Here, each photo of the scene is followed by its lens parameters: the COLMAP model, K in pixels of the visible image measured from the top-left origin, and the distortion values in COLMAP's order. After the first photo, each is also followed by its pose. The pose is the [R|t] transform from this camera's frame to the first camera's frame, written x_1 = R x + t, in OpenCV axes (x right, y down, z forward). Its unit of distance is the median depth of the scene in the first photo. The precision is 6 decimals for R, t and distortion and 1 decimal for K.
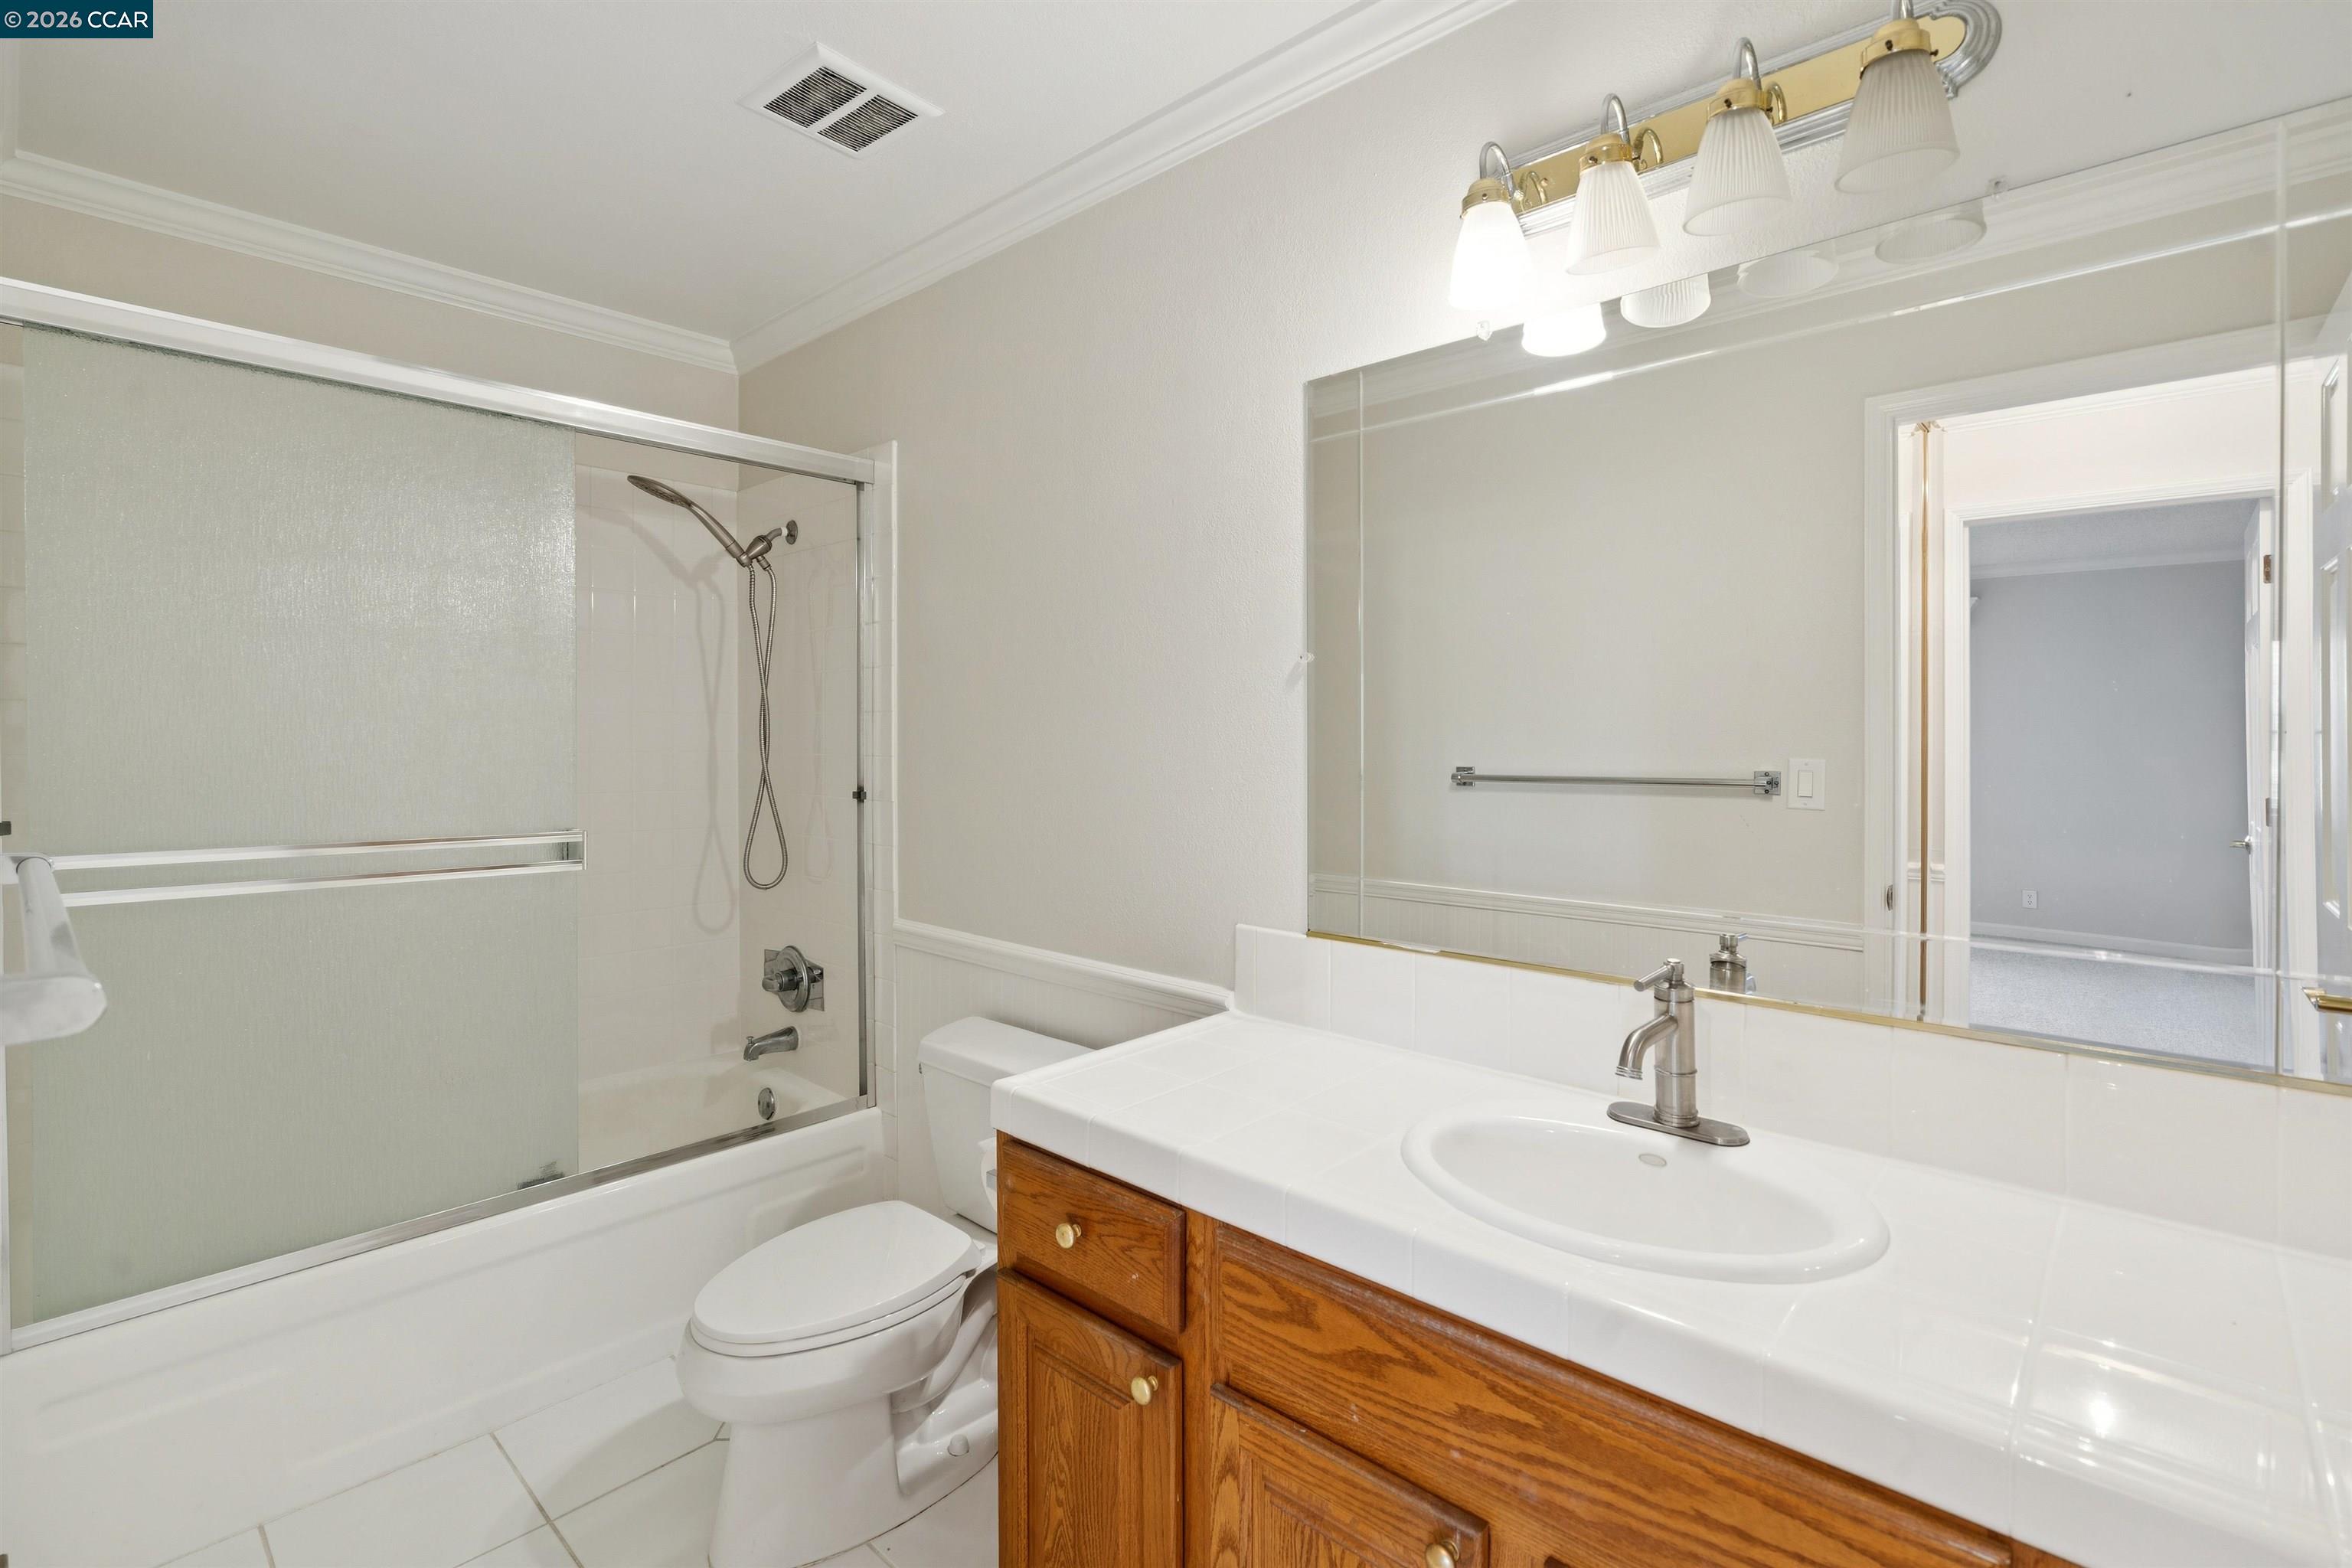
lens RADIAL K [[1083.2, 0, 1140.8], [0, 1083.2, 781.5], [0, 0, 1]] dist [0.000292, 0.000819]
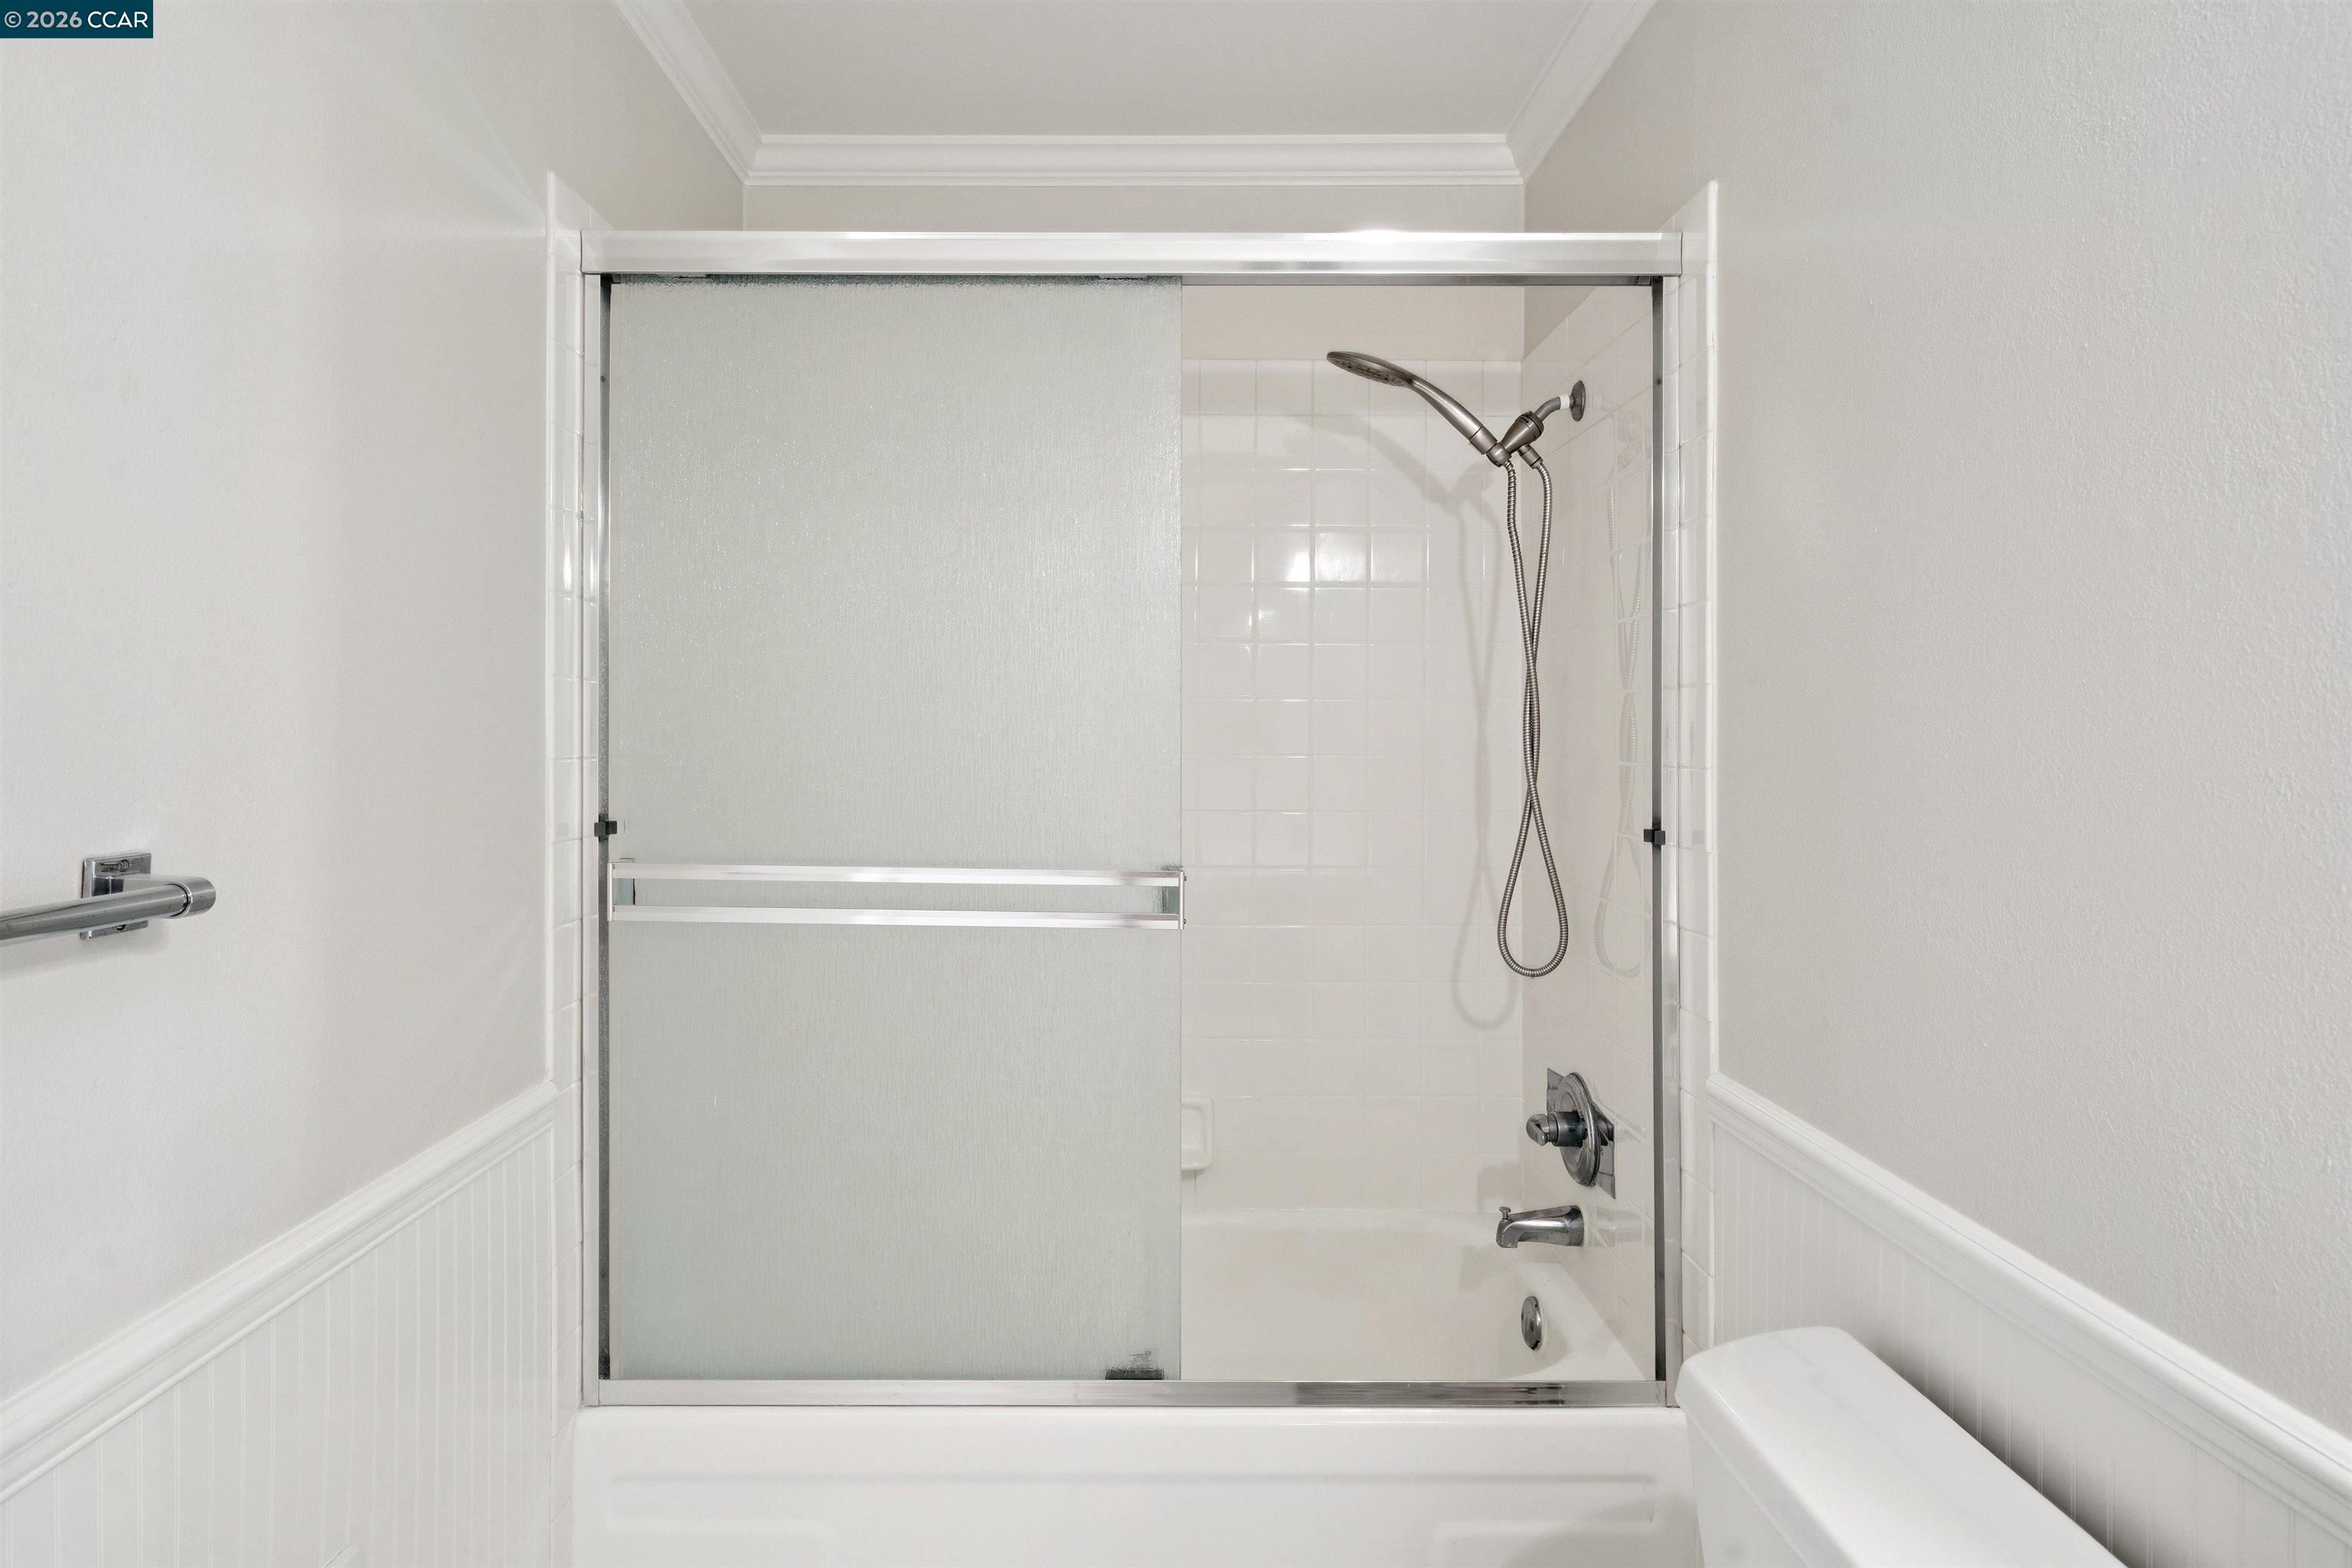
lens RADIAL K [[1264.4, 0, 1168.1], [0, 1264.4, 733.9], [0, 0, 1]] dist [0.004532, 0.000739]
pose [[0.697789, 0.000744, -0.716303, 0.030861], [-0.031968, 0.999035, -0.030104, -0.011993], [0.715590, 0.043905, 0.697140, 0.345231]]
